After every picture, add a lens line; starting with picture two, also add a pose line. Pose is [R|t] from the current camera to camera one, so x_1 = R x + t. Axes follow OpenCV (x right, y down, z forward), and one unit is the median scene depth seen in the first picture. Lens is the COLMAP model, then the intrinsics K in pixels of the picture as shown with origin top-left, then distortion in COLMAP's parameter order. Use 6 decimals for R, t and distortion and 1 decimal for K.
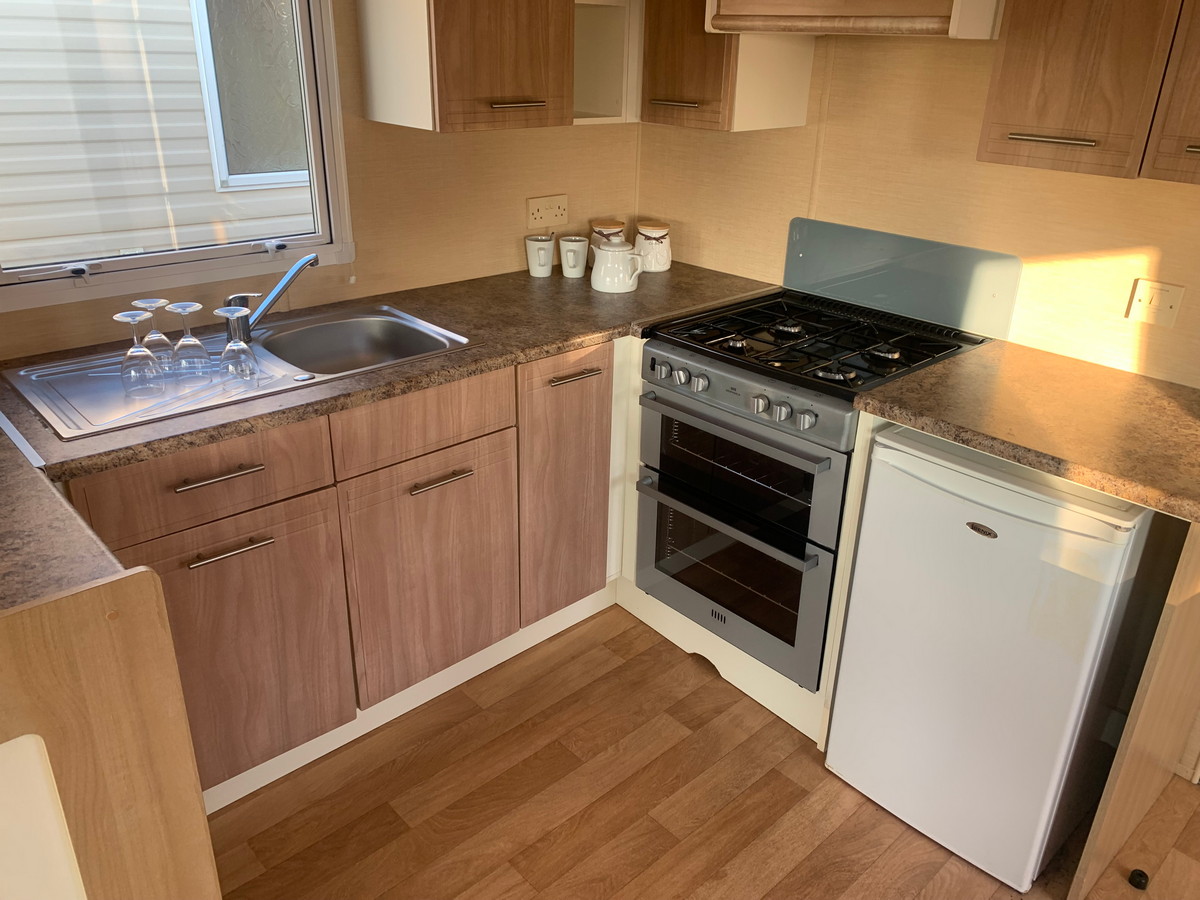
lens RADIAL K [[918.0, 0, 600.0], [0, 918.0, 450.0], [0, 0, 1]] dist [0.061407, -0.097315]
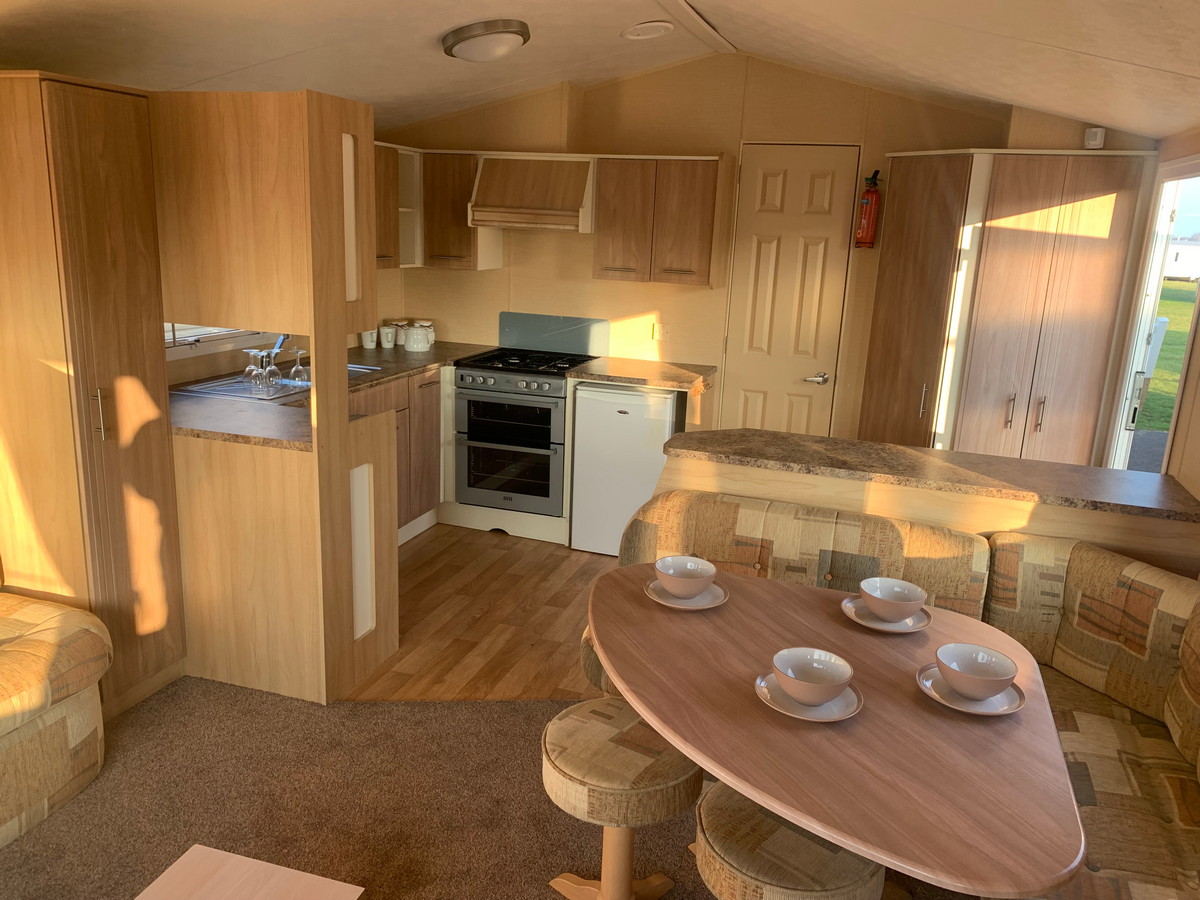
lens RADIAL K [[917.1, 0, 600.0], [0, 917.1, 450.0], [0, 0, 1]] dist [0.132345, -0.000665]
pose [[0.877750, -0.103584, 0.467788, -0.683385], [0.176111, 0.977753, -0.113946, 0.372183], [-0.445579, 0.182399, 0.876465, -0.965036]]
